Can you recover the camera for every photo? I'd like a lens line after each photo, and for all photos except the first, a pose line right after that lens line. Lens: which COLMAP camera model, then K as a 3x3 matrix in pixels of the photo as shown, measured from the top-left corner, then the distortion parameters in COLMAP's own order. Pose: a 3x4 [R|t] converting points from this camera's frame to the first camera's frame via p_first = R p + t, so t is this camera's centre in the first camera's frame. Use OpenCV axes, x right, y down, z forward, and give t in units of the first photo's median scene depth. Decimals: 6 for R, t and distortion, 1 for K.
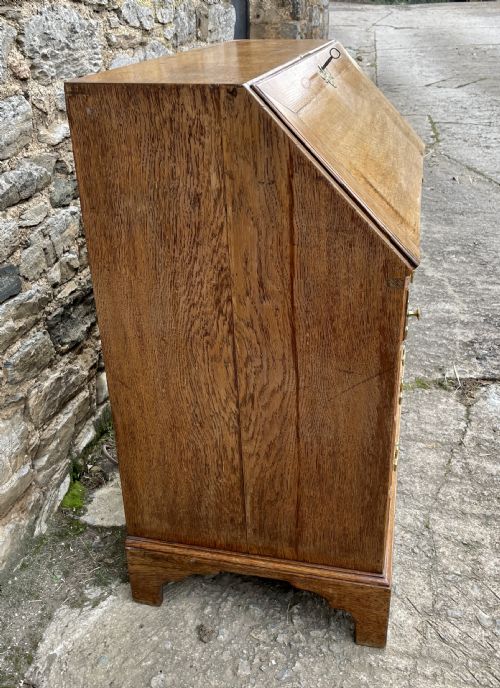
lens RADIAL K [[663.5, 0, 254.7], [0, 663.5, 351.9], [0, 0, 1]] dist [0.053258, 0.000000]
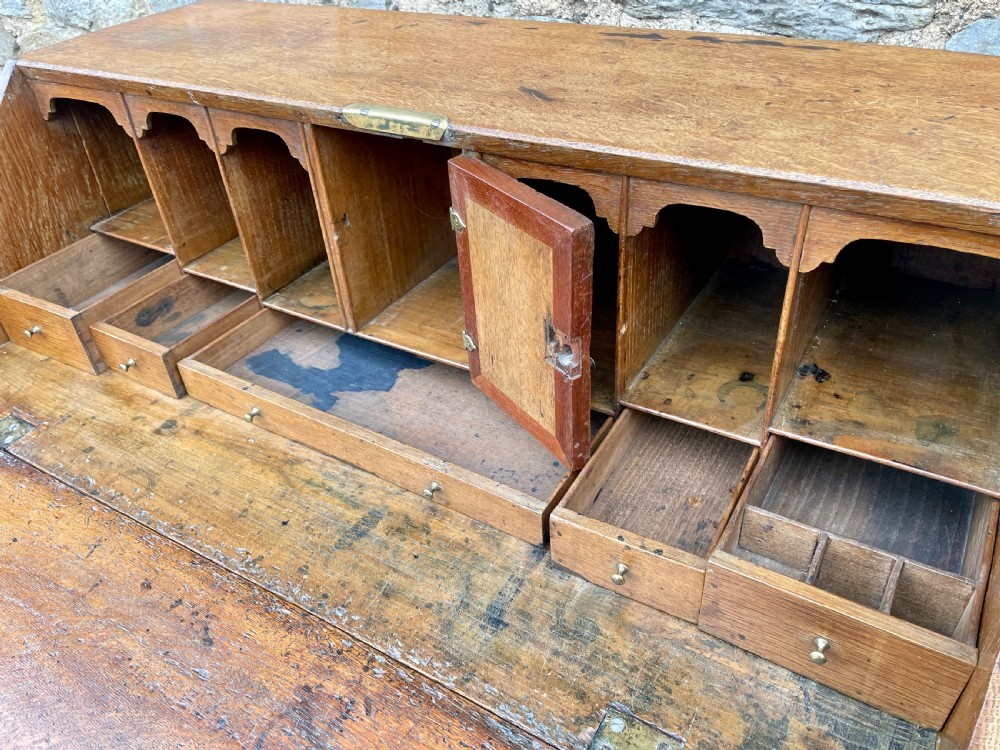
lens RADIAL K [[765.0, 0, 498.8], [0, 765.0, 375.6], [0, 0, 1]] dist [0.087326, -0.121712]
pose [[-0.302428, 0.603074, -0.738132, 0.461950], [-0.385469, 0.630864, 0.673368, -0.668164], [0.871752, 0.488172, 0.041676, 1.115006]]
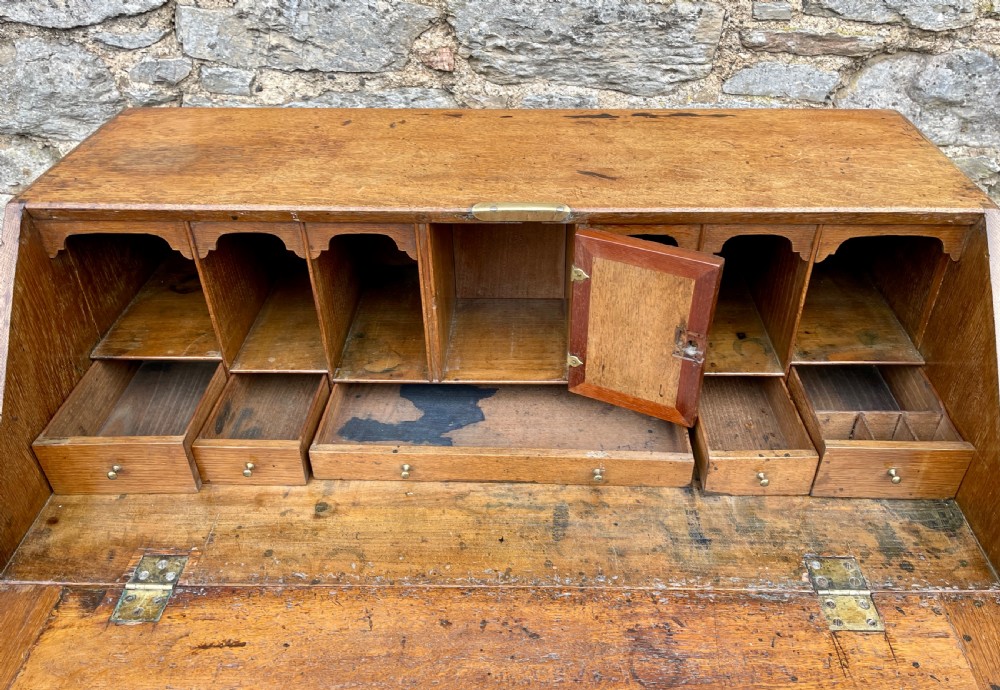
lens RADIAL K [[779.5, 0, 523.1], [0, 779.5, 335.0], [0, 0, 1]] dist [0.075028, -0.091294]
pose [[0.218315, 0.580102, -0.784742, 0.581761], [-0.461983, 0.769759, 0.440503, -0.629872], [0.859599, 0.266369, 0.436047, 0.787082]]
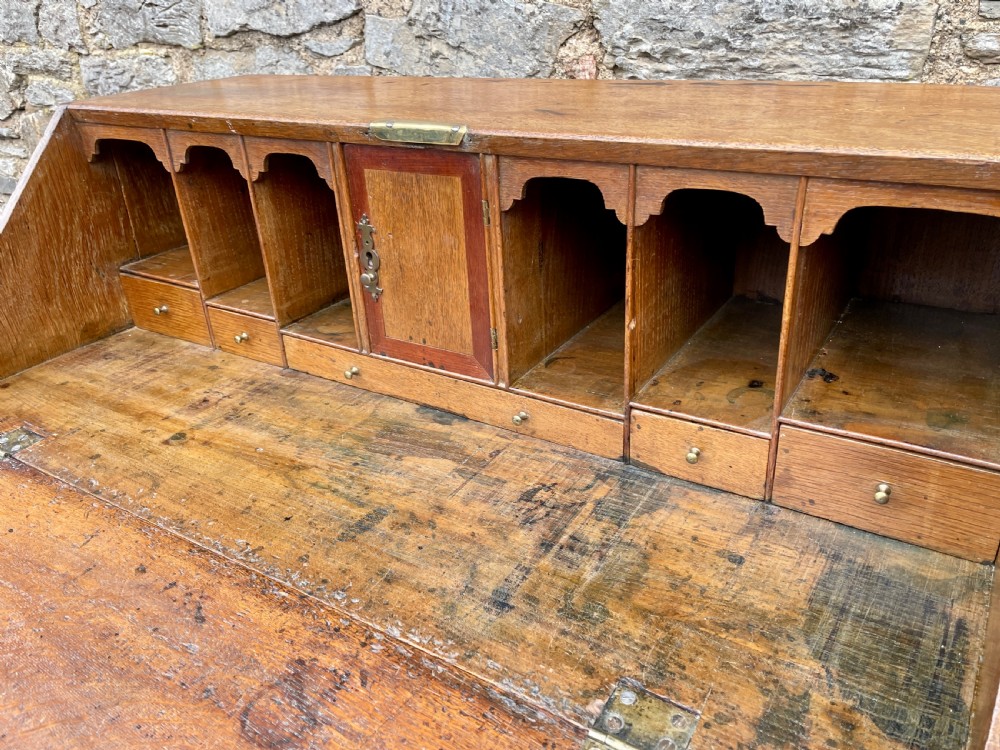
lens RADIAL K [[765.0, 0, 508.0], [0, 765.0, 370.3], [0, 0, 1]] dist [0.087326, -0.121712]
pose [[-0.316920, 0.456559, -0.831334, 0.508193], [-0.396315, 0.732581, 0.553408, -0.616932], [0.861682, 0.504856, -0.051228, 1.156135]]
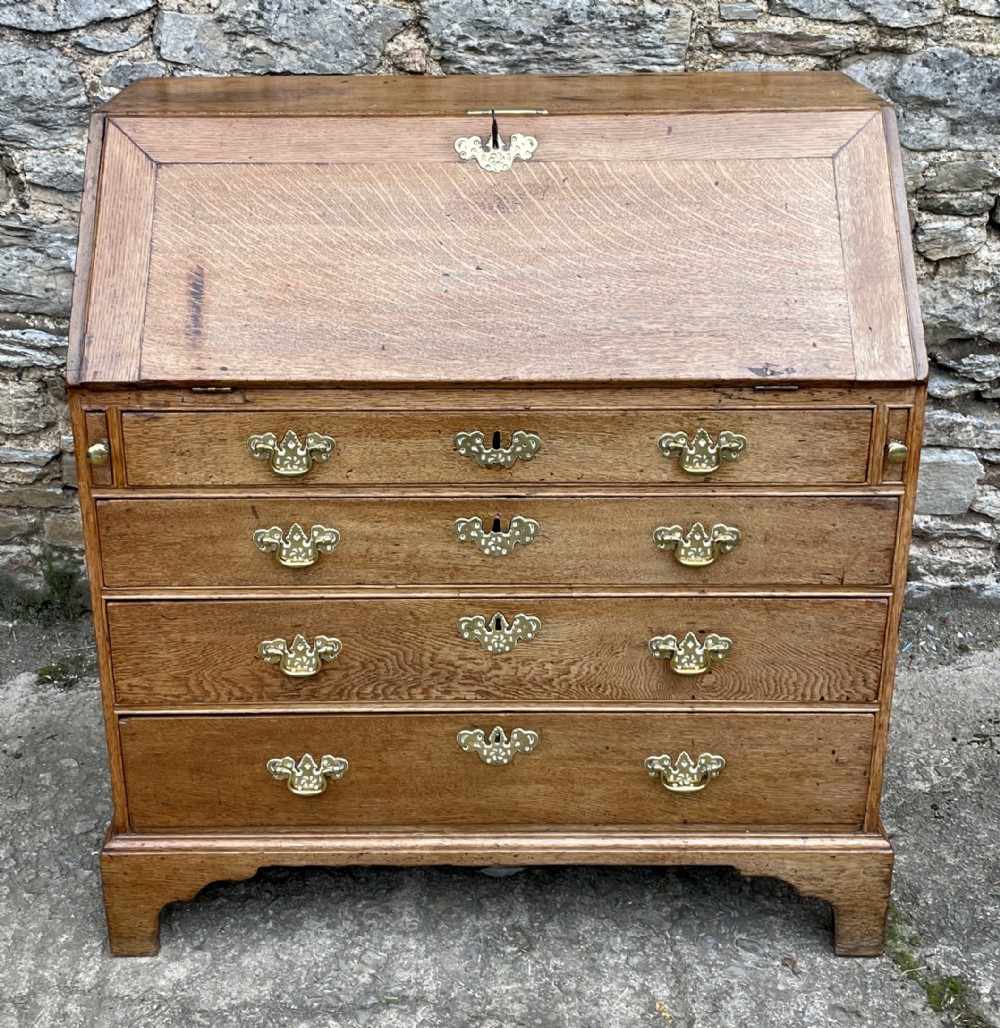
lens RADIAL K [[1432.4, 0, 448.8], [0, 1432.4, 424.6], [0, 0, 1]] dist [0.064926, 0.000000]
pose [[0.220219, 0.385643, -0.895982, 1.341064], [-0.454233, 0.853407, 0.255674, -0.514827], [0.863235, 0.350680, 0.363109, 0.592253]]
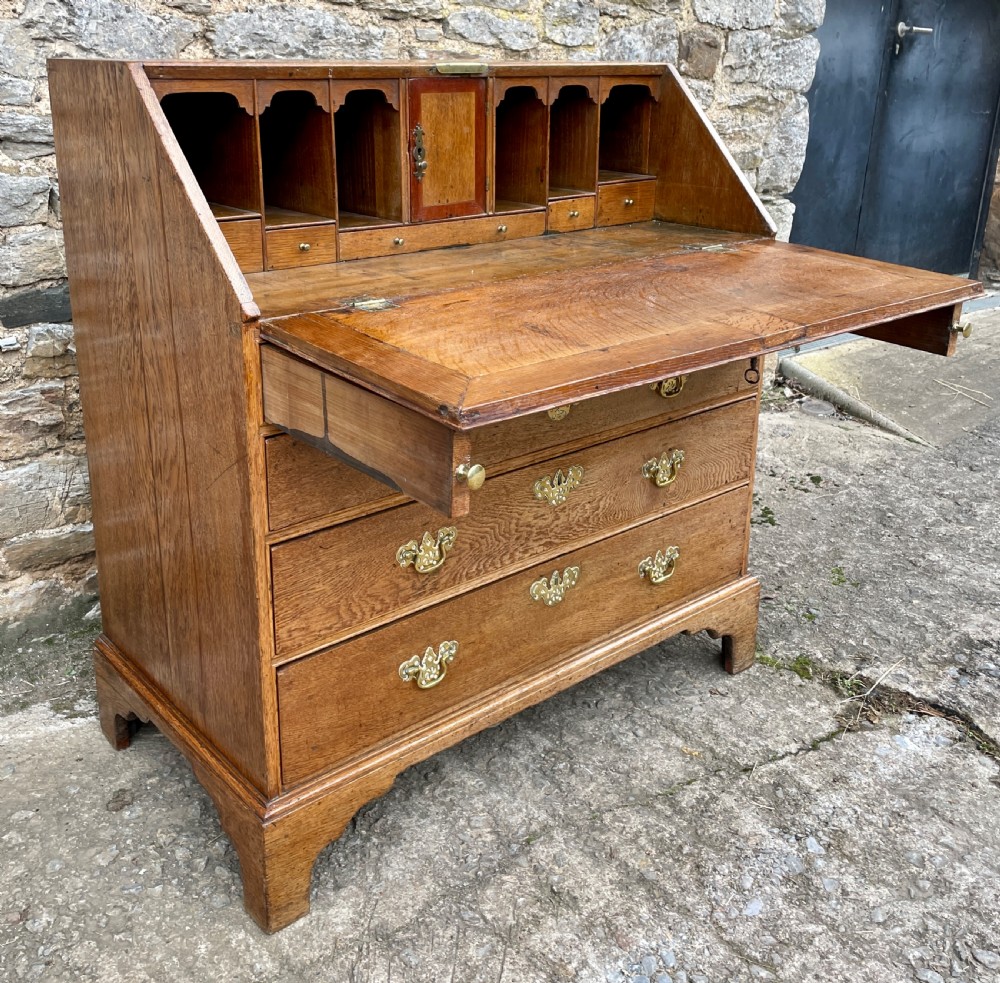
lens RADIAL K [[1074.3, 0, 465.0], [0, 1074.3, 385.3], [0, 0, 1]] dist [0.046050, 0.000000]
pose [[0.793731, 0.204274, -0.572943, 0.823267], [-0.306153, 0.948080, -0.086107, -0.015787], [0.525606, 0.243754, 0.815059, 0.141919]]
